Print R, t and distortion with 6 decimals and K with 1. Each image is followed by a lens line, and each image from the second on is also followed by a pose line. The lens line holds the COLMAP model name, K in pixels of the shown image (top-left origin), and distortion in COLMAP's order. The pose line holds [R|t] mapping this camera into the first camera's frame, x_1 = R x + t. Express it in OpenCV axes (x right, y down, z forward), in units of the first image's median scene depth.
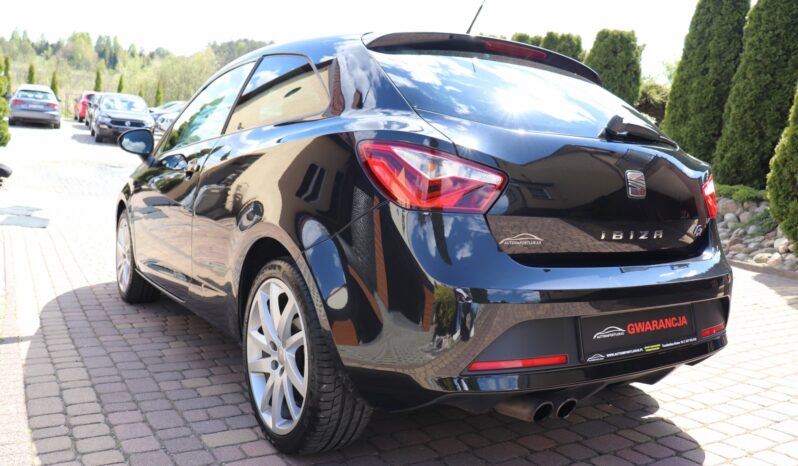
lens RADIAL K [[668.7, 0, 394.2], [0, 668.7, 231.1], [0, 0, 1]] dist [-0.131635, 0.089969]
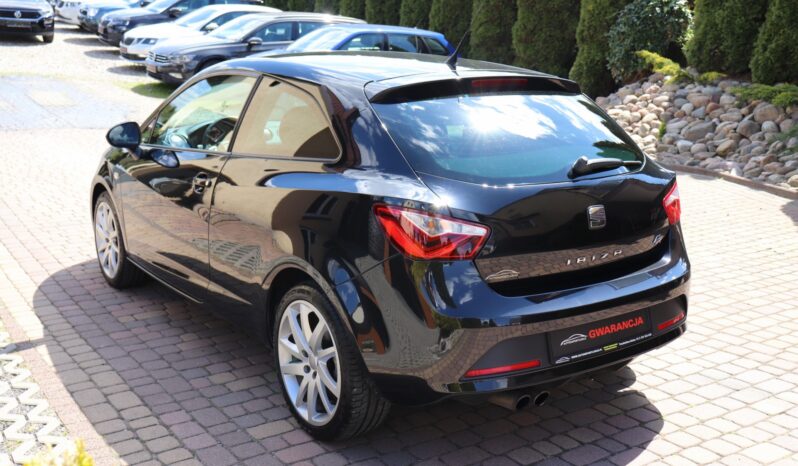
lens RADIAL K [[872.4, 0, 396.4], [0, 872.4, 237.1], [0, 0, 1]] dist [-0.022977, 0.000000]
pose [[0.998373, -0.047778, 0.031114, -0.046292], [0.042911, 0.988974, 0.141738, -0.217664], [-0.037543, -0.140172, 0.989415, -0.469295]]
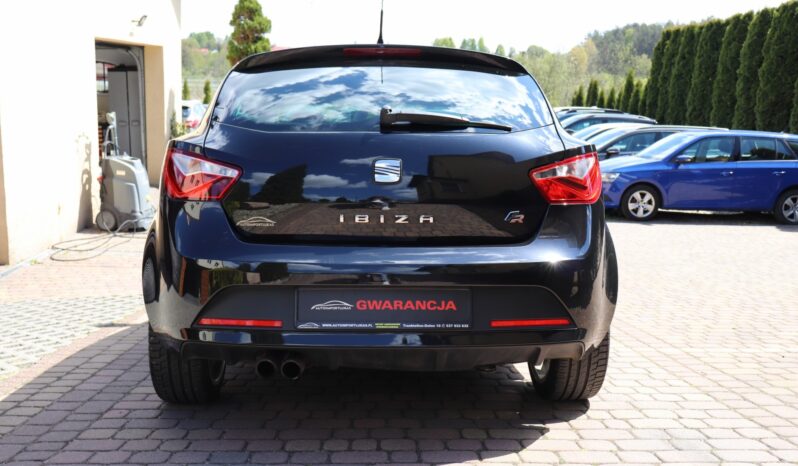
lens RADIAL K [[872.4, 0, 400.4], [0, 872.4, 232.1], [0, 0, 1]] dist [-0.022977, 0.000000]
pose [[0.867618, -0.014570, -0.497018, 0.834194], [-0.010597, 0.998802, -0.047778, 0.072414], [0.497118, 0.046721, 0.866424, -0.151497]]
